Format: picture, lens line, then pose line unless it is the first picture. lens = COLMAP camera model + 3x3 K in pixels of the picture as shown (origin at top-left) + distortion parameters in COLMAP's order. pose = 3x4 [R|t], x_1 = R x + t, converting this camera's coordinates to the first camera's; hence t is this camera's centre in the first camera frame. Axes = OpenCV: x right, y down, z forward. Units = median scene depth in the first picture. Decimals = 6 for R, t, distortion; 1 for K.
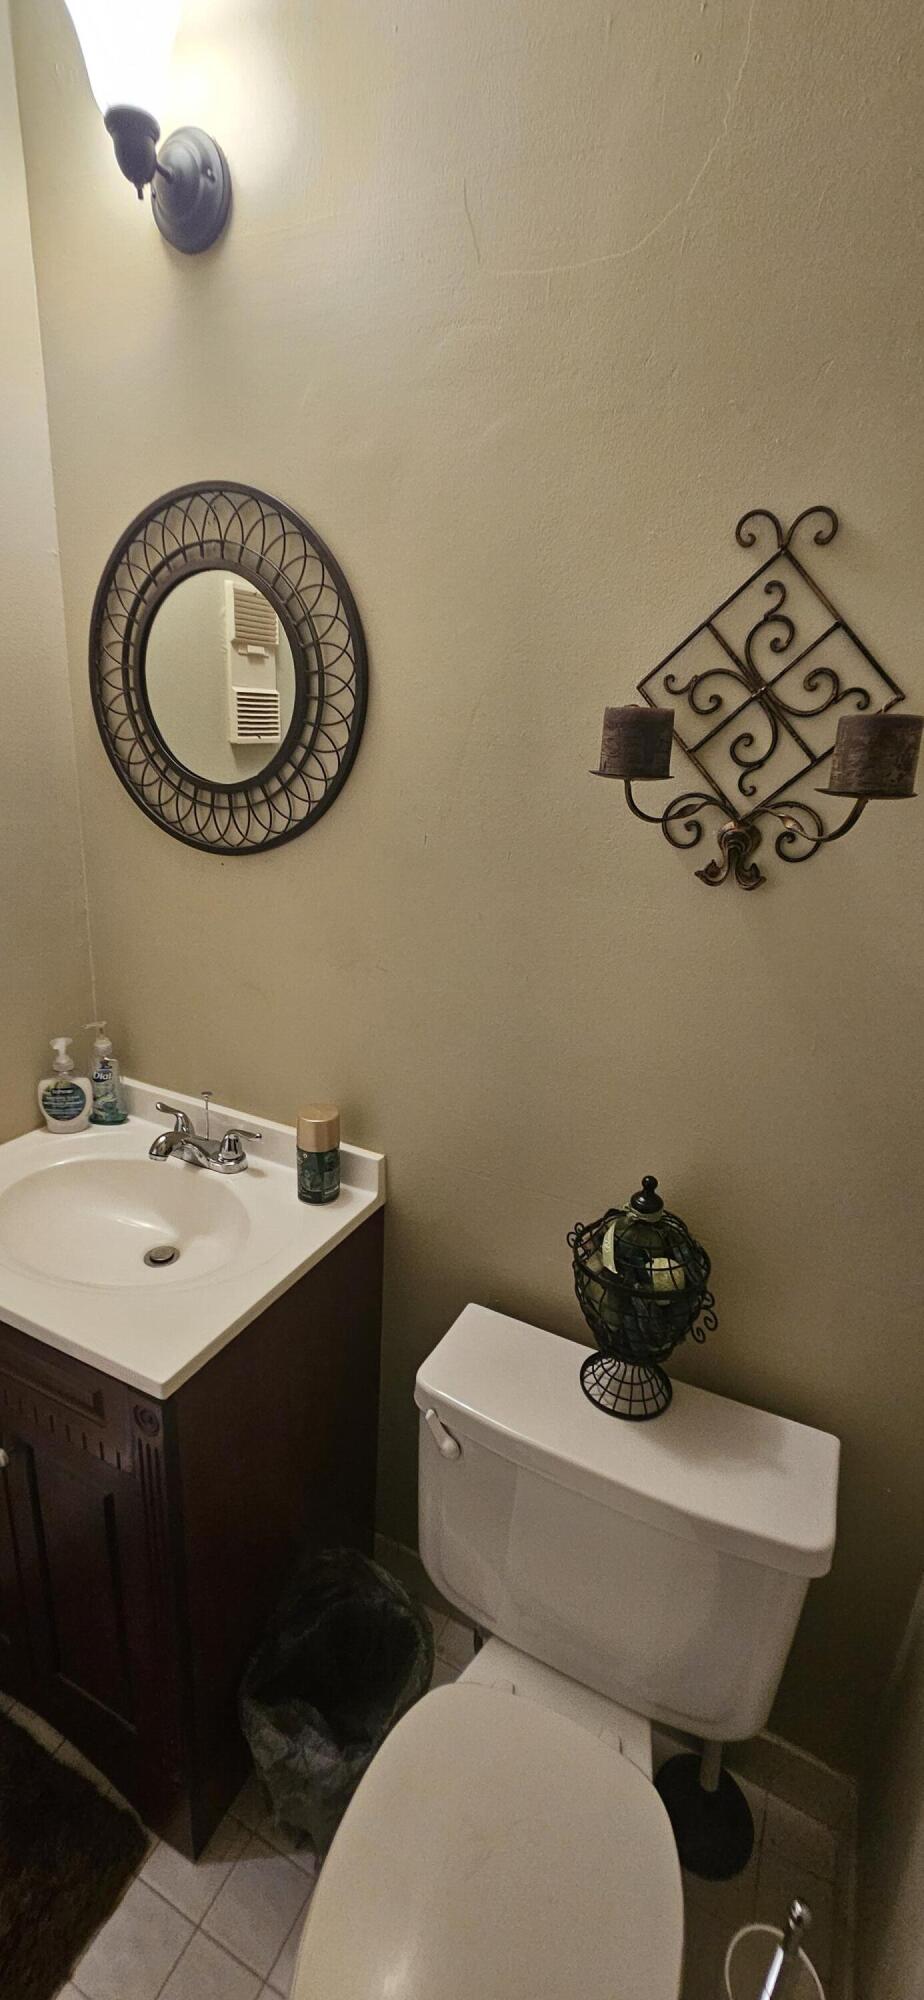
lens RADIAL K [[820.9, 0, 469.9], [0, 820.9, 1007.2], [0, 0, 1]] dist [-0.003518, 0.001984]
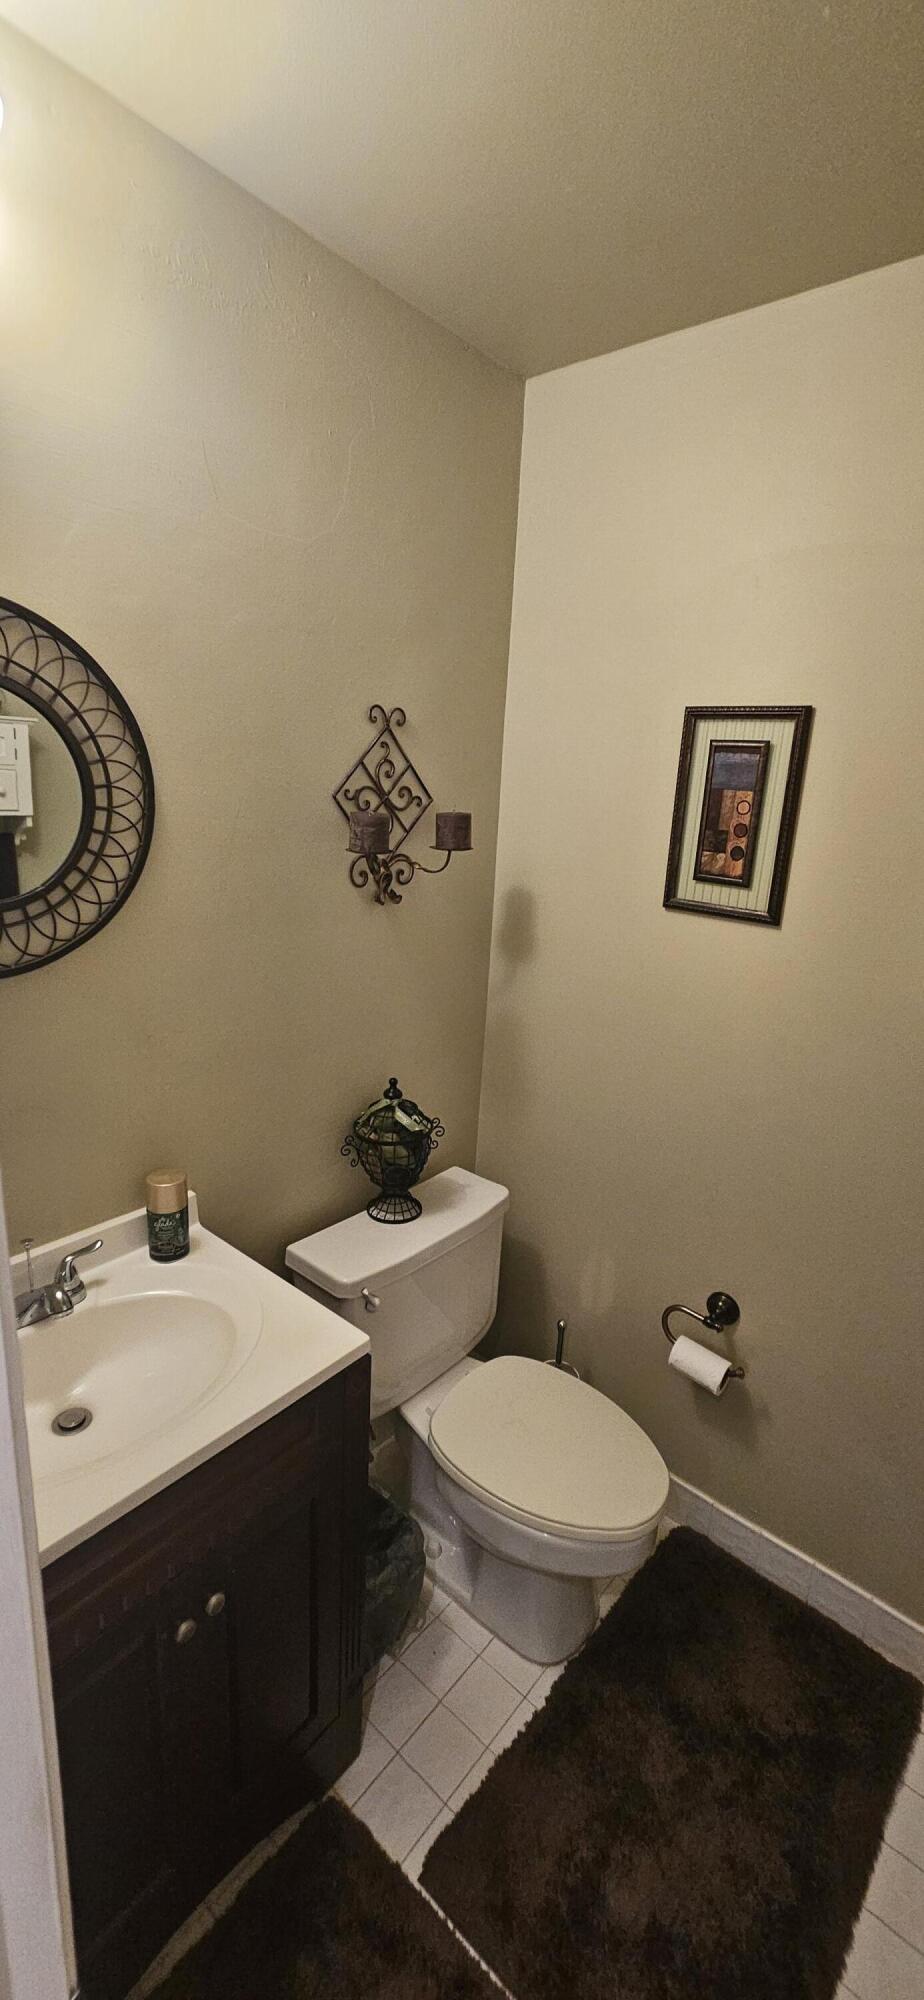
lens RADIAL K [[820.9, 0, 482.6], [0, 820.9, 996.4], [0, 0, 1]] dist [-0.003518, 0.001984]
pose [[0.235960, -0.291812, 0.926913, -1.237551], [0.256251, 0.938771, 0.230313, -0.290587], [-0.937368, 0.183178, 0.296290, 0.285344]]
